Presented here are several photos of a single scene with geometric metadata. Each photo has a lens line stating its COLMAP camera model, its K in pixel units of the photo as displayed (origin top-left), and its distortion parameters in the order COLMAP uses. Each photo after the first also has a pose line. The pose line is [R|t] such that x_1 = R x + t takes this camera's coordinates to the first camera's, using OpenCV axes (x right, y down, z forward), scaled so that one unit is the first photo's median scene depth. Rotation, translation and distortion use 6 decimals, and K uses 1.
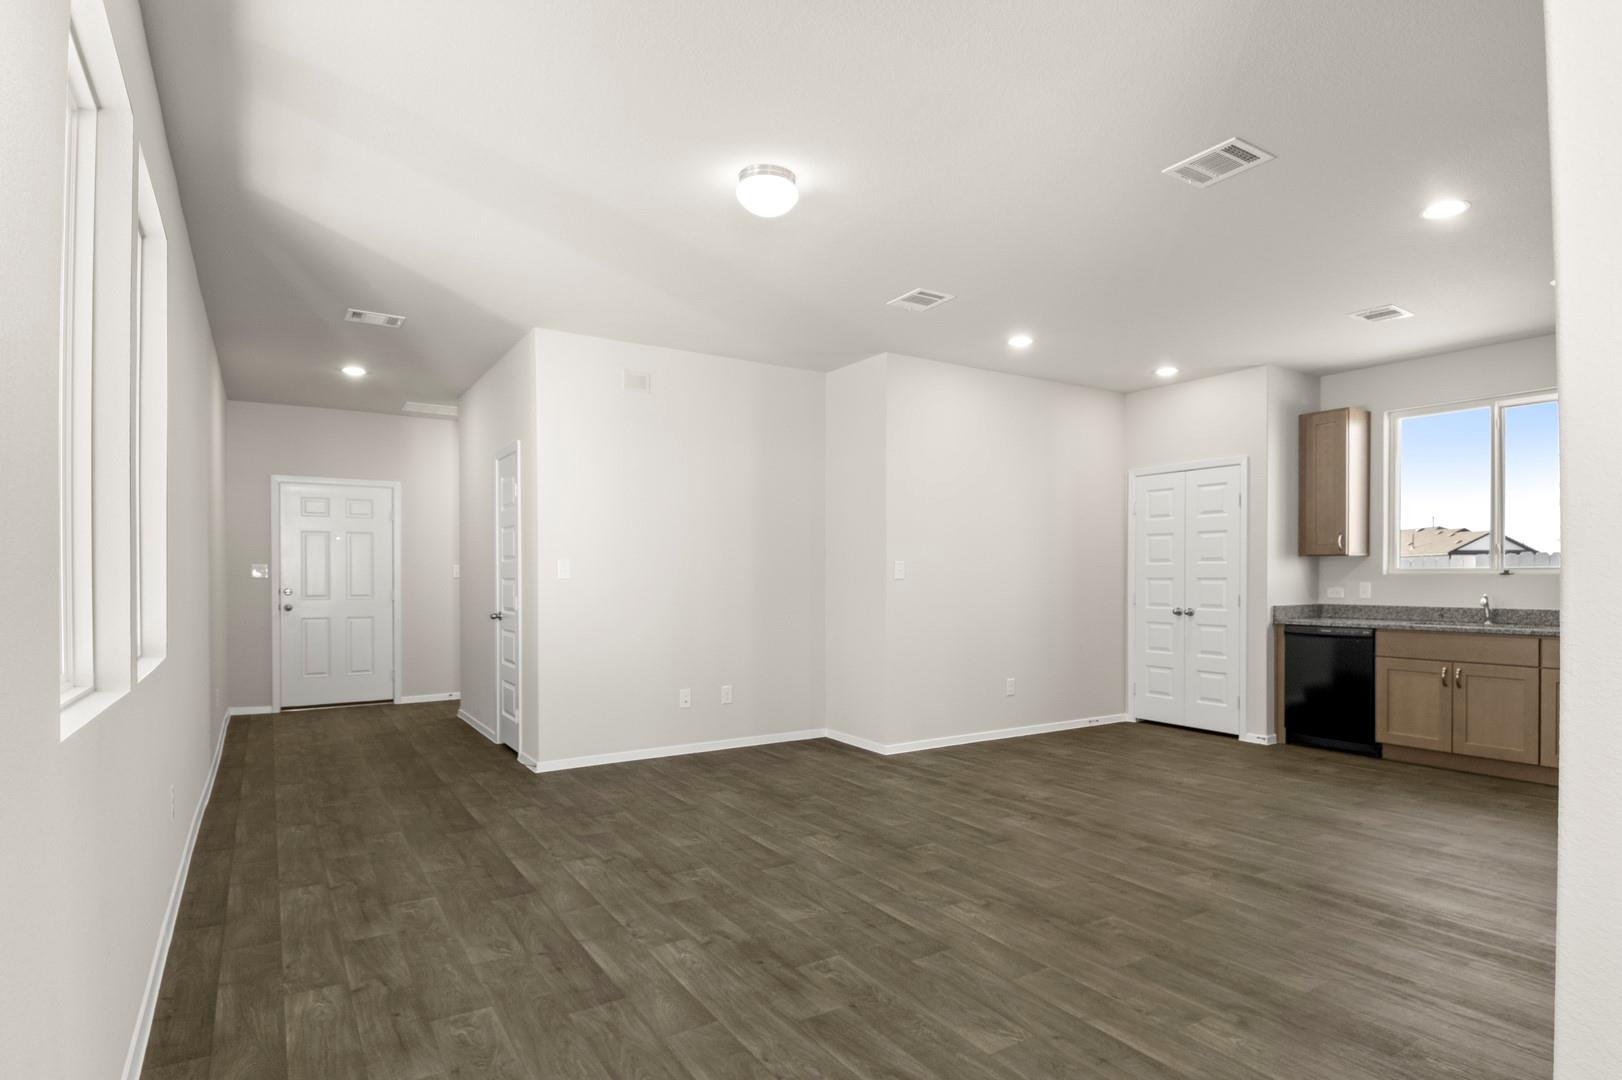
lens RADIAL K [[854.4, 0, 837.5], [0, 854.4, 580.6], [0, 0, 1]] dist [0.030301, -0.042939]
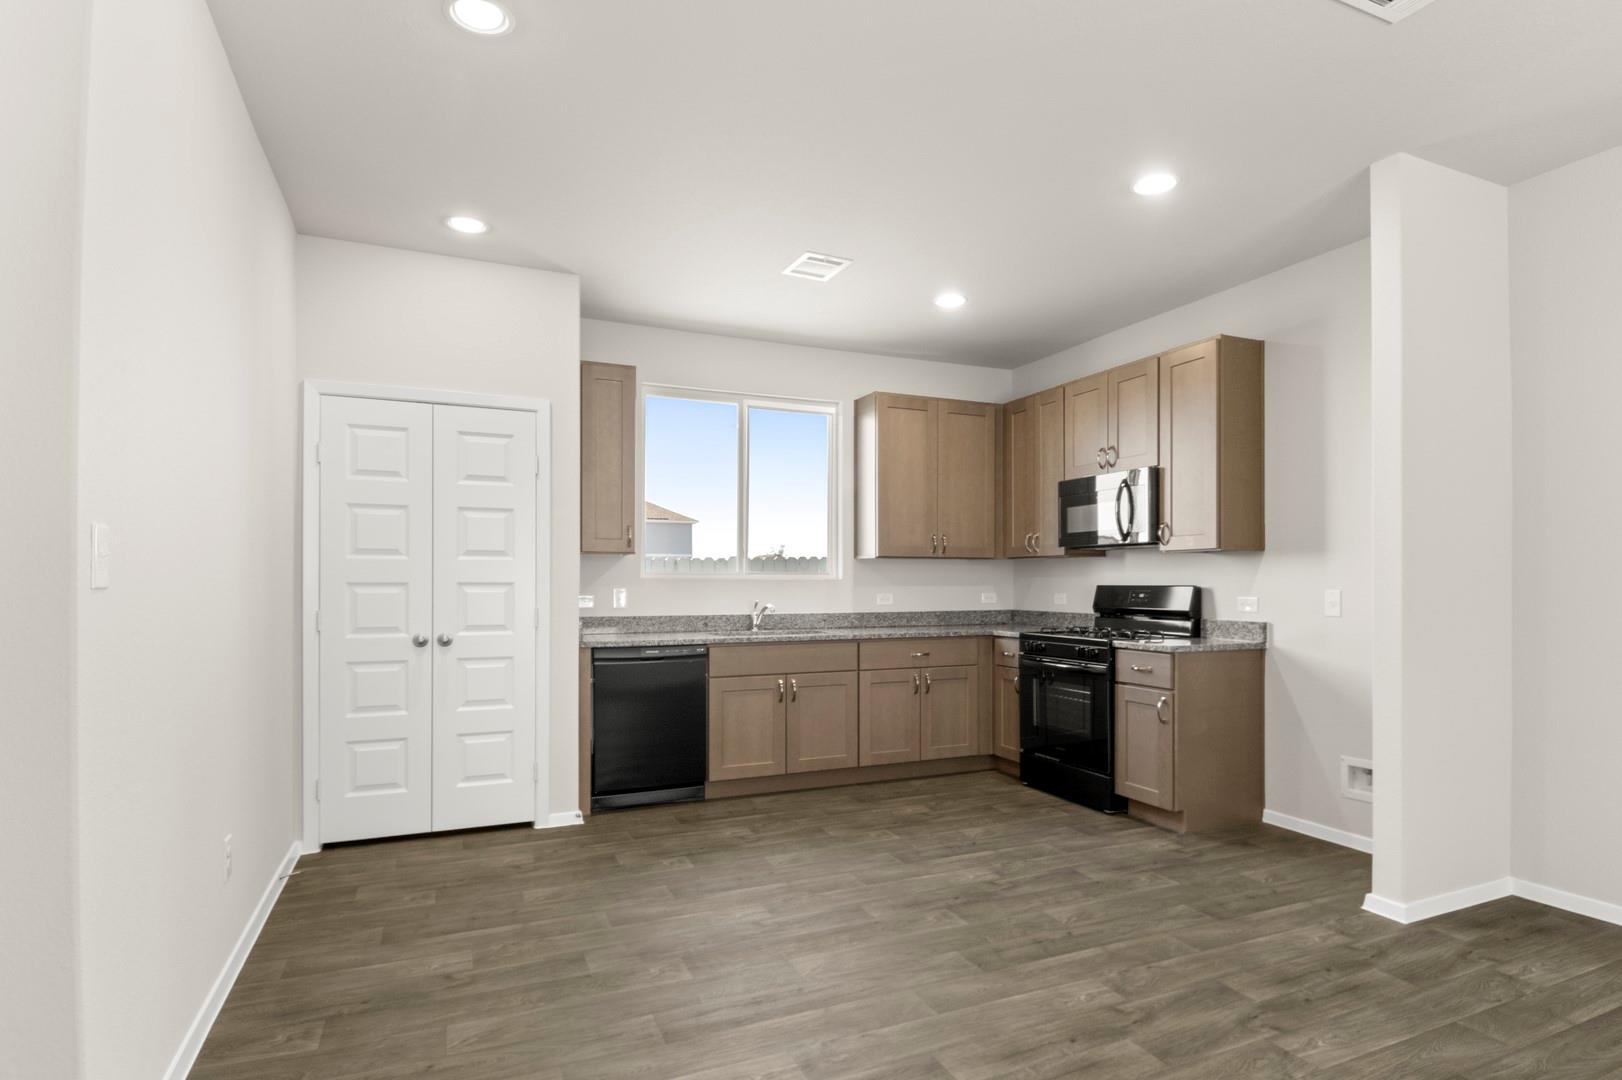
lens RADIAL K [[854.4, 0, 837.5], [0, 854.4, 580.6], [0, 0, 1]] dist [0.030301, -0.042939]
pose [[0.162422, 0.001347, 0.986720, -0.150345], [0.004321, 0.999989, -0.002077, -0.002719], [-0.986712, 0.004601, 0.162415, 0.682897]]
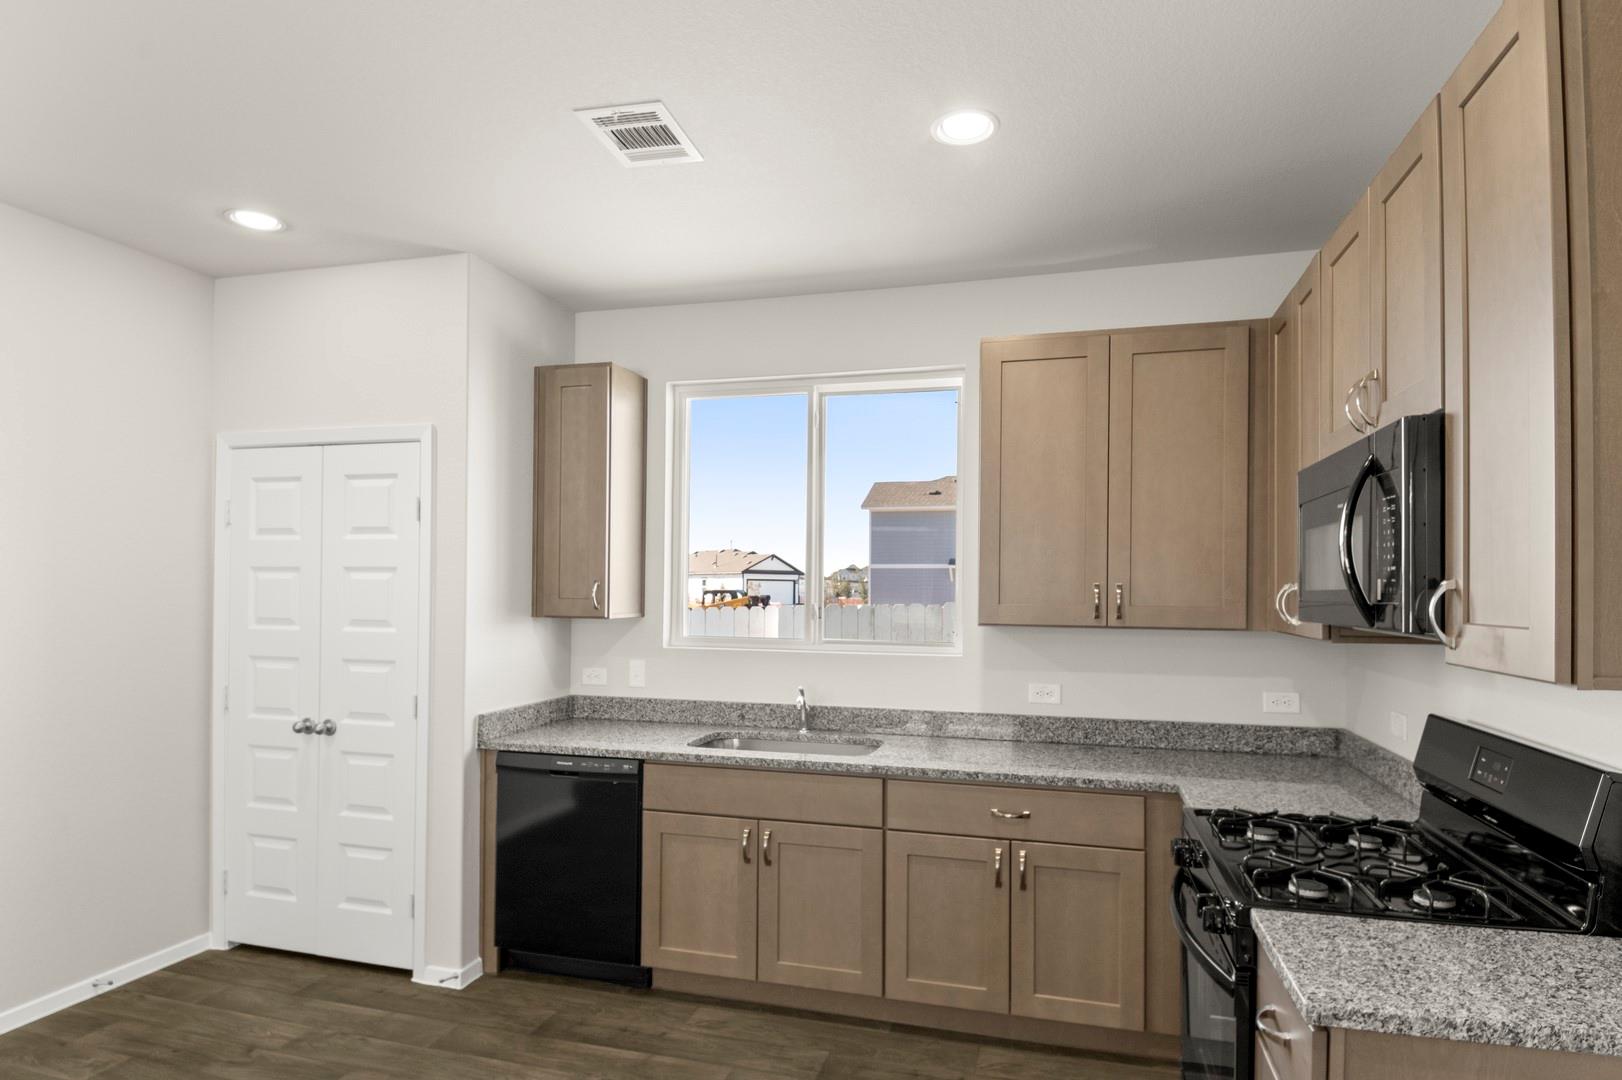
lens RADIAL K [[854.4, 0, 837.5], [0, 854.4, 580.6], [0, 0, 1]] dist [0.030301, -0.042939]
pose [[0.744758, 0.014133, 0.667185, 0.321995], [-0.006233, 0.999879, -0.014222, -0.047329], [-0.667305, 0.006434, 0.744756, 0.464671]]
